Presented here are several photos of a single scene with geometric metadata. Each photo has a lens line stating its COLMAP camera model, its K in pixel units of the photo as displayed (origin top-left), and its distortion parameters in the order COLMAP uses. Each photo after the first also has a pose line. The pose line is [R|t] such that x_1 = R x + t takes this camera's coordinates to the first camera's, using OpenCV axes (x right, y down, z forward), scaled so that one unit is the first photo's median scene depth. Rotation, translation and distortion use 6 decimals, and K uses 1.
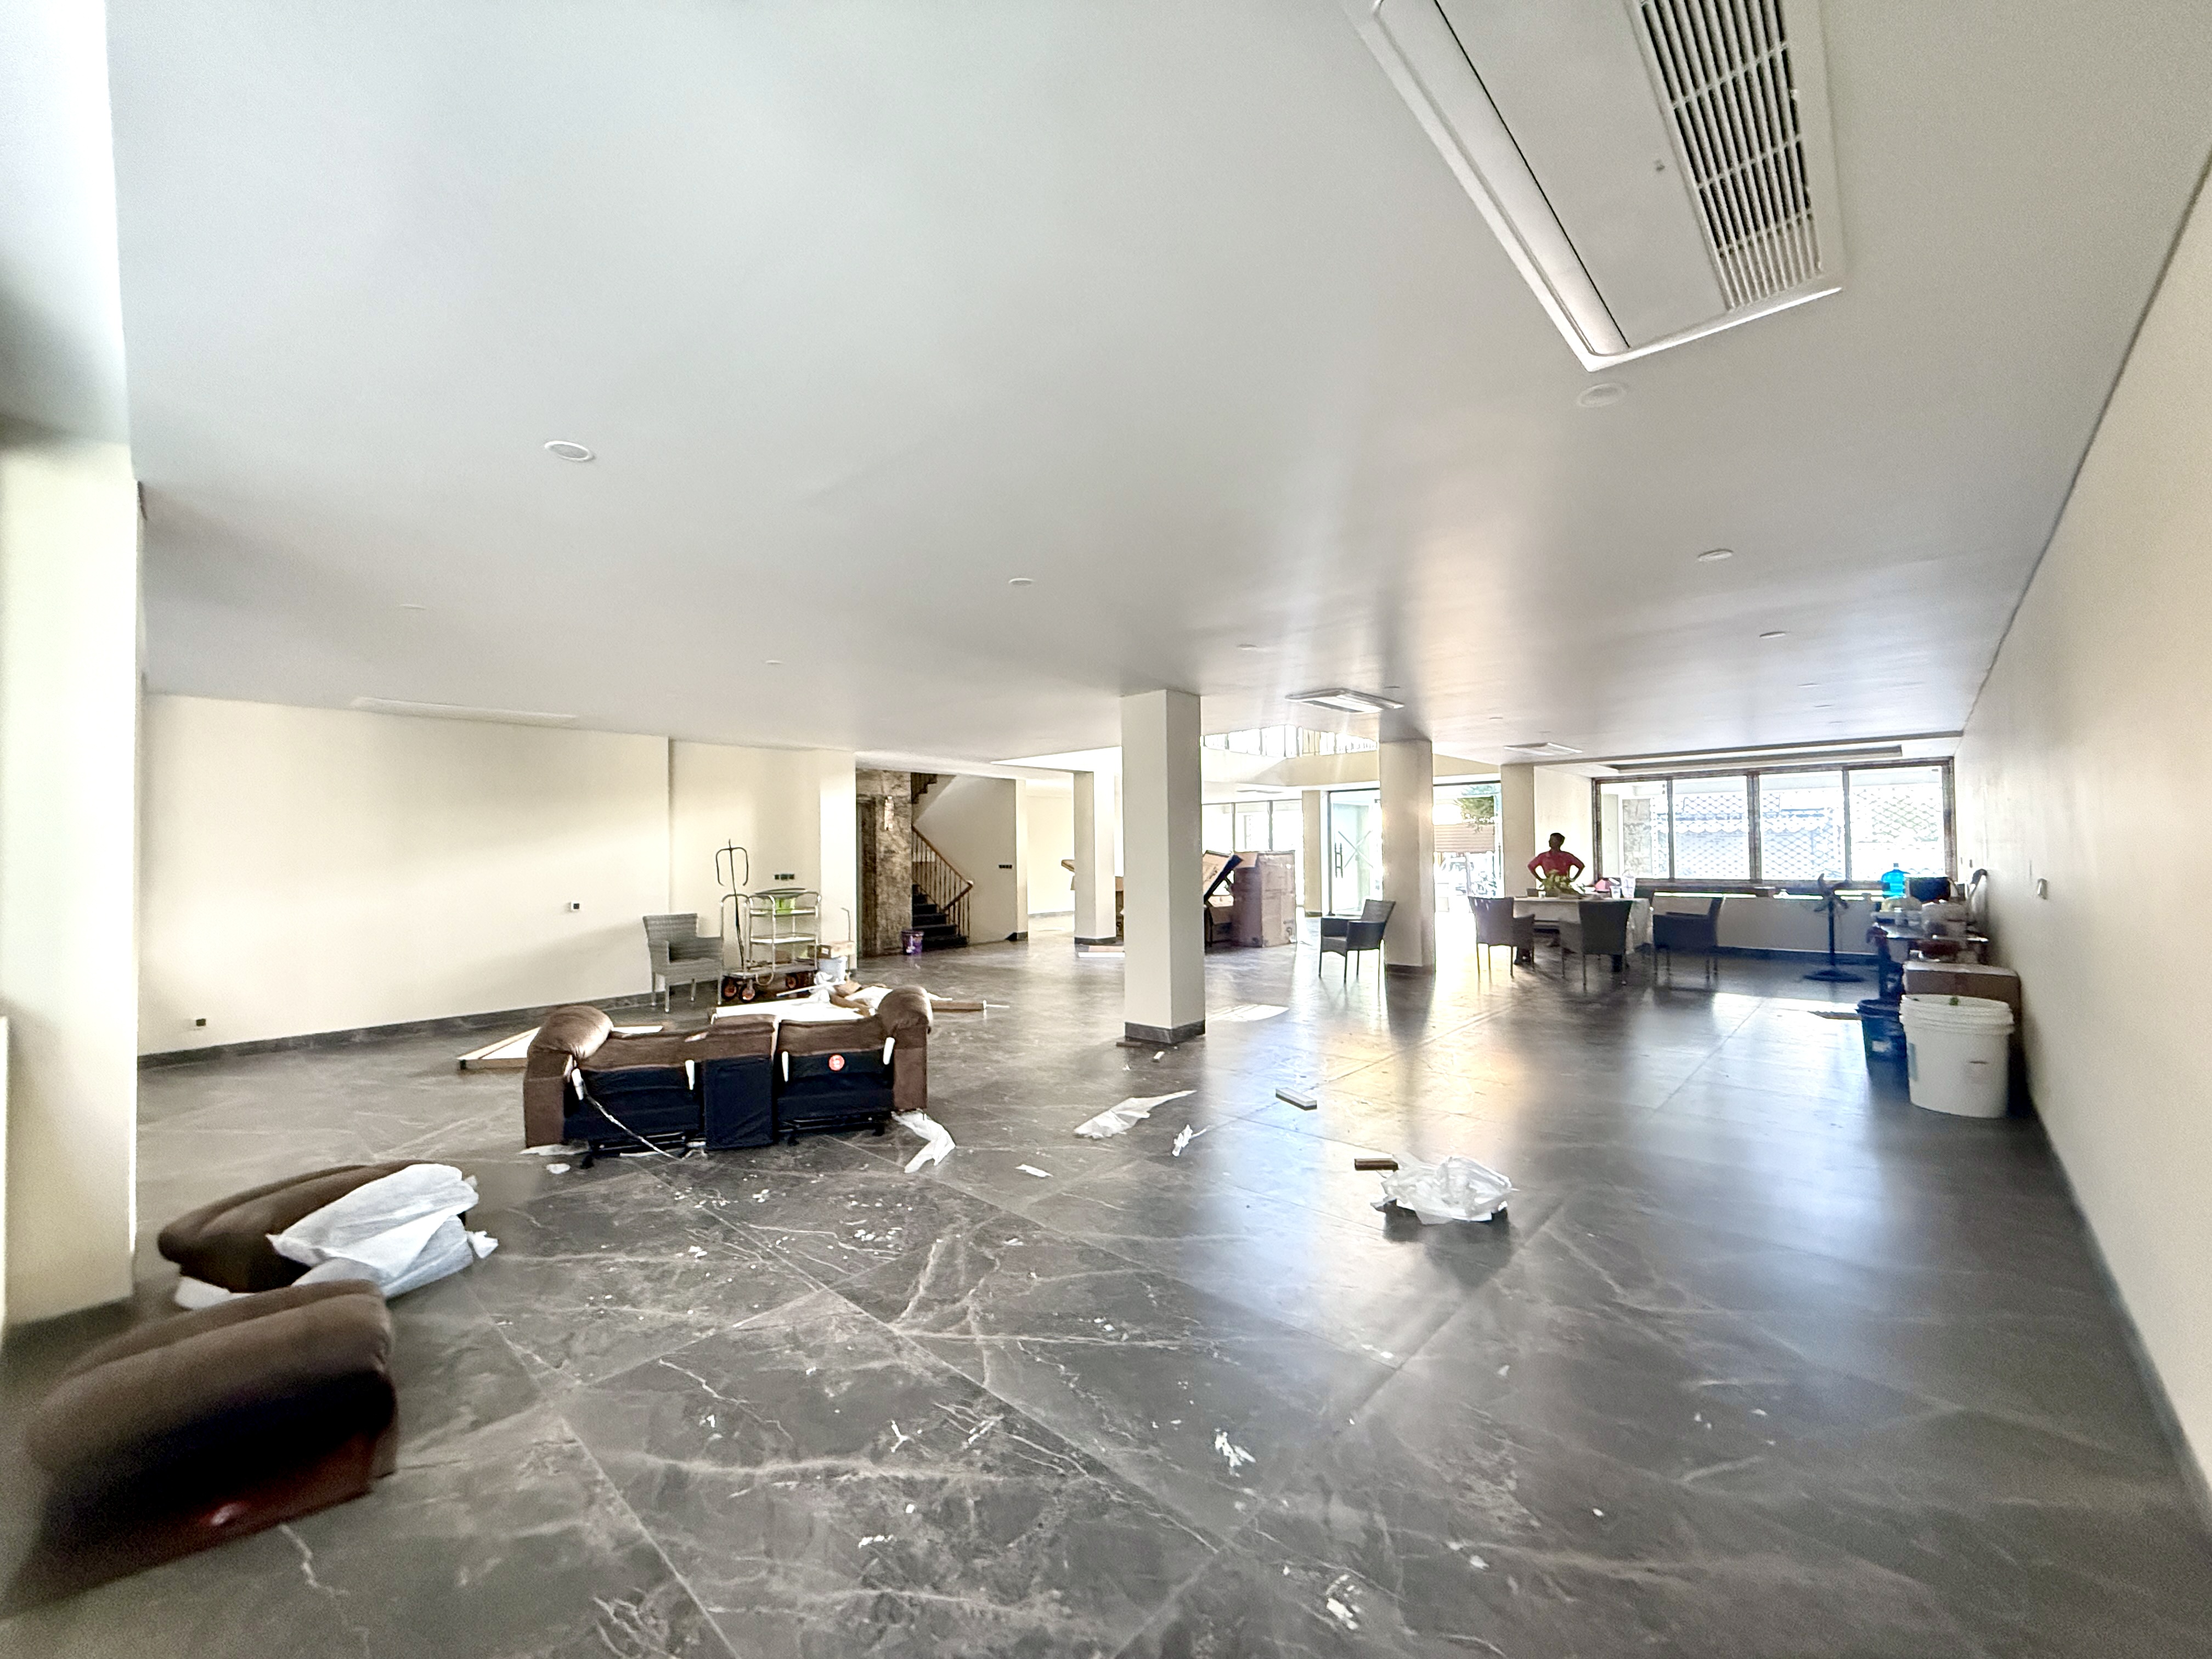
lens RADIAL K [[886.6, 0, 1106.0], [0, 886.6, 829.5], [0, 0, 1]] dist [-0.000262, 0.000054]
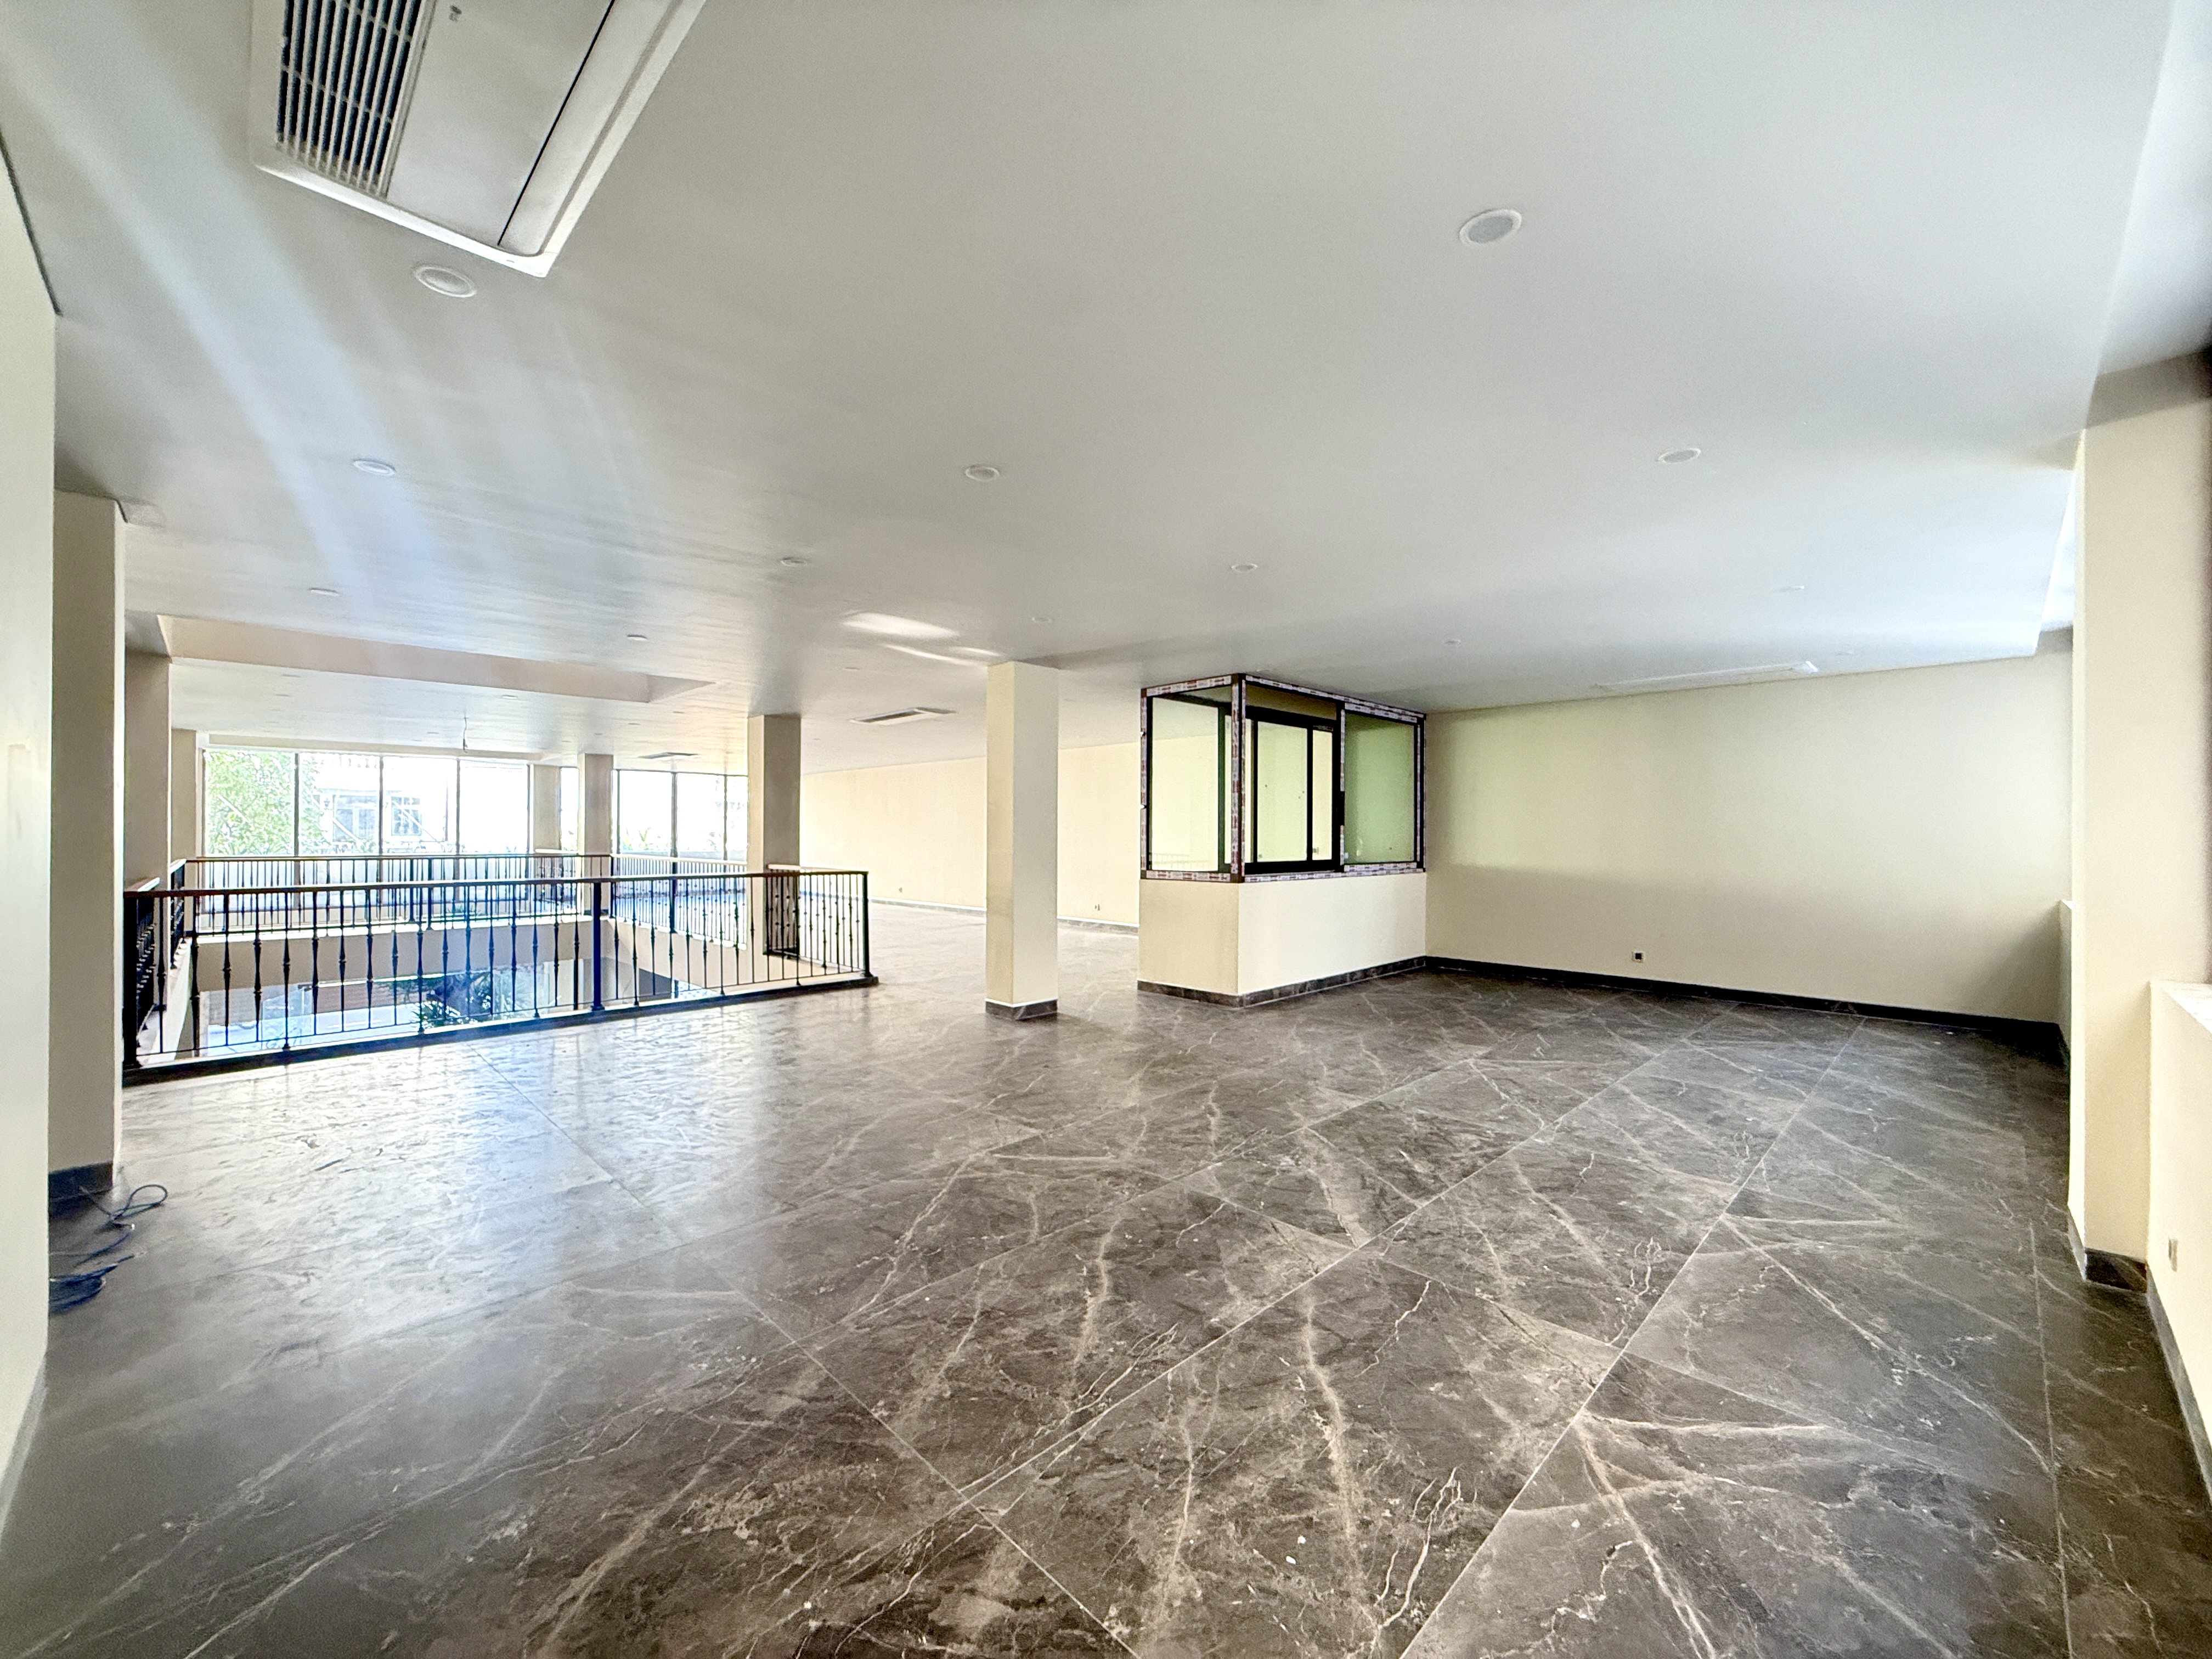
lens RADIAL K [[866.8, 0, 1109.2], [0, 866.8, 835.7], [0, 0, 1]] dist [-0.000060, 0.000056]
pose [[-0.040882, 0.015243, -0.999048, 0.868467], [0.021673, 0.999662, 0.014366, 0.014245], [0.998929, -0.021065, -0.041198, 0.941233]]
